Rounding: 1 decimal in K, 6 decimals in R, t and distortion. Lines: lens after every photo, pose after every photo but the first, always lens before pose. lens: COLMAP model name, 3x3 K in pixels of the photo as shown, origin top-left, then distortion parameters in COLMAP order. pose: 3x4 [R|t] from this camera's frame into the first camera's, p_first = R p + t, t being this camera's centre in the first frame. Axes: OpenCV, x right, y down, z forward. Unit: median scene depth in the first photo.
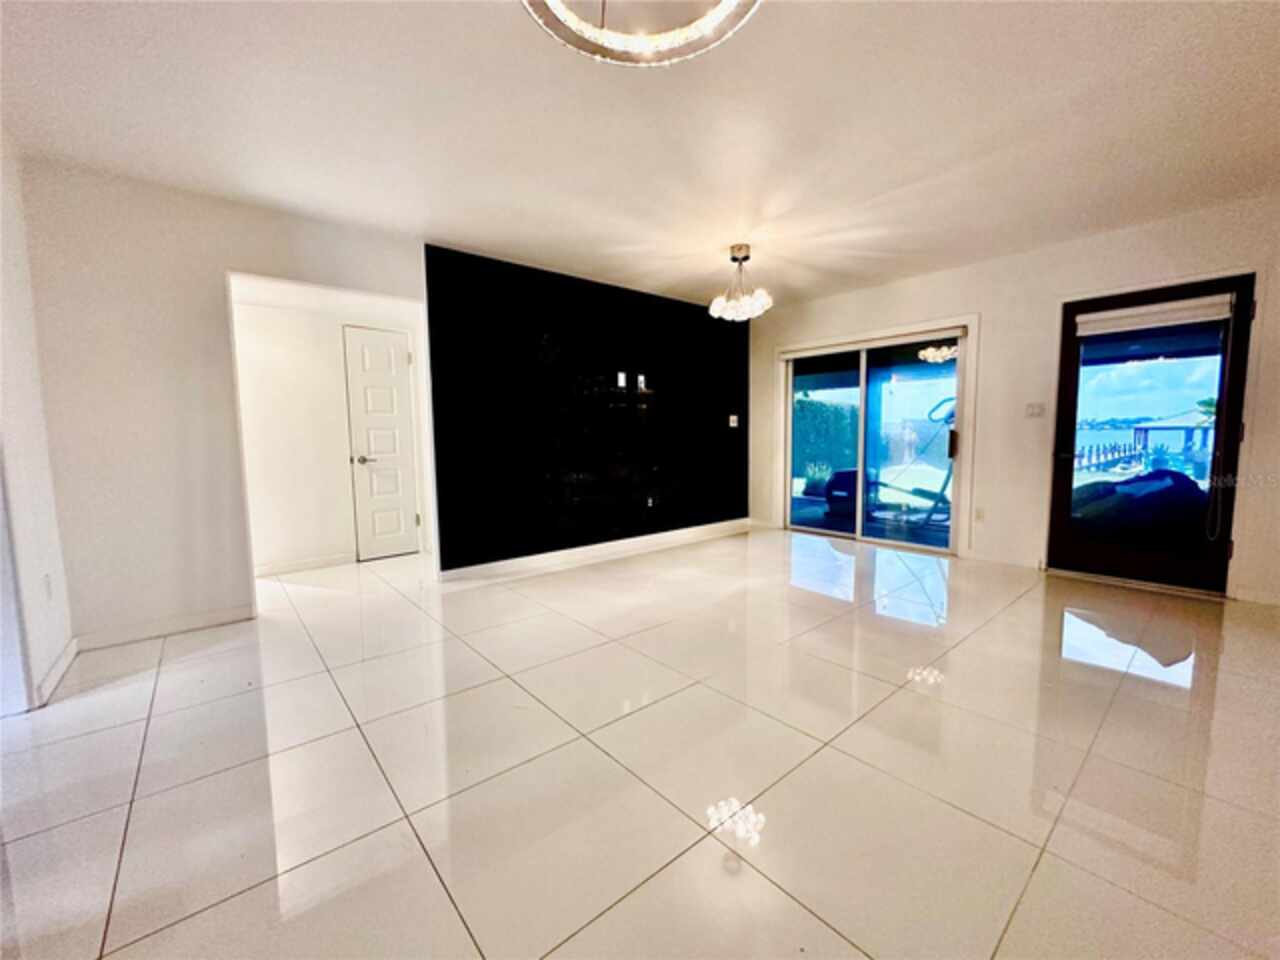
lens RADIAL K [[512.7, 0, 639.9], [0, 512.7, 483.0], [0, 0, 1]] dist [-0.000974, -0.000156]
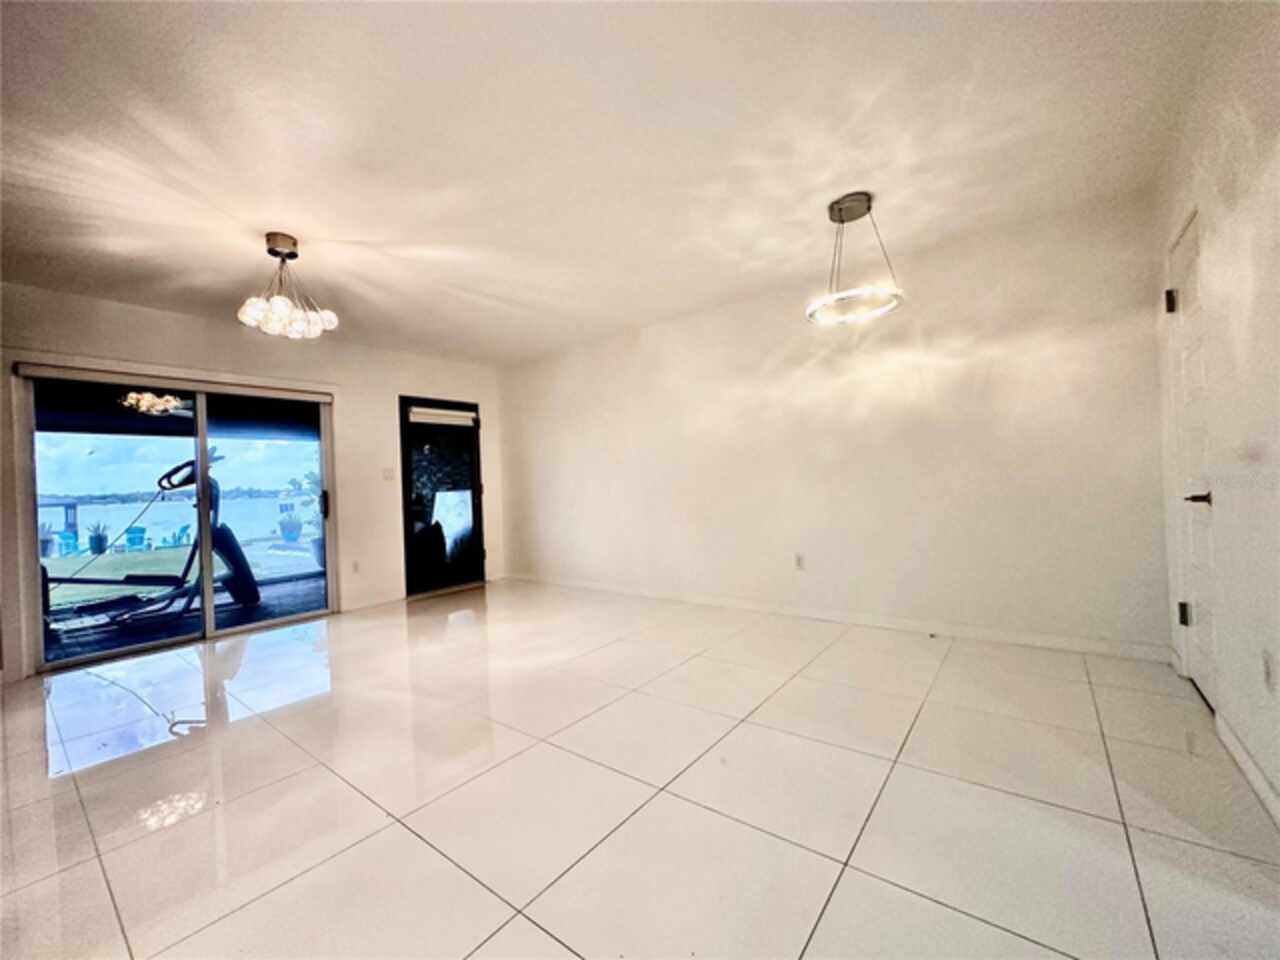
lens RADIAL K [[512.7, 0, 638.8], [0, 512.7, 478.4], [0, 0, 1]] dist [-0.000974, -0.000156]
pose [[-0.195612, 0.027053, 0.980308, -0.525479], [0.135484, 0.990779, -0.000308, -0.042976], [-0.971277, 0.132756, -0.197474, 0.590071]]
